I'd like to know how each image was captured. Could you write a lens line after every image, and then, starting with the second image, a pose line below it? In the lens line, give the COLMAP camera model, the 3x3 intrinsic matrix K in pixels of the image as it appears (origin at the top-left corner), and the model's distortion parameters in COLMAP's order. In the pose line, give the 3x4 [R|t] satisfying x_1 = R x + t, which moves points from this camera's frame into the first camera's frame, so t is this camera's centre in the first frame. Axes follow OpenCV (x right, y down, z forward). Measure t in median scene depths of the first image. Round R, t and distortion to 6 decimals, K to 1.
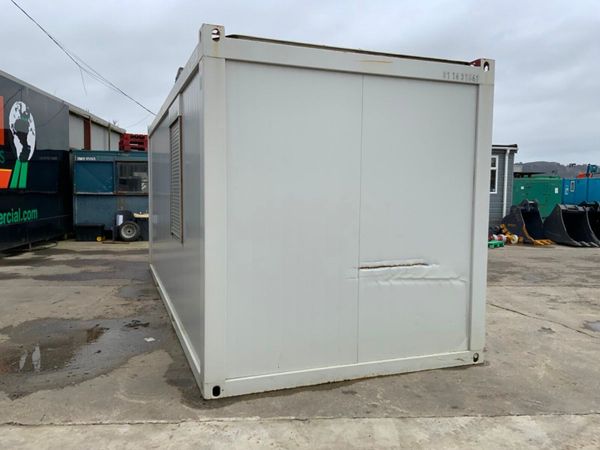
lens RADIAL K [[499.1, 0, 304.6], [0, 499.1, 225.3], [0, 0, 1]] dist [0.052889, -0.112172]
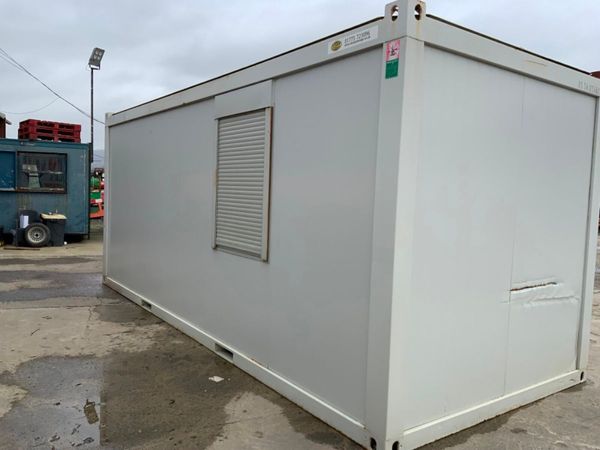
lens RADIAL K [[499.1, 0, 301.1], [0, 499.1, 228.2], [0, 0, 1]] dist [0.052889, -0.112172]
pose [[0.965731, 0.005184, 0.259492, -0.422525], [-0.007181, 0.999951, 0.006749, -0.025407], [-0.259445, -0.008381, 0.965722, 0.196594]]
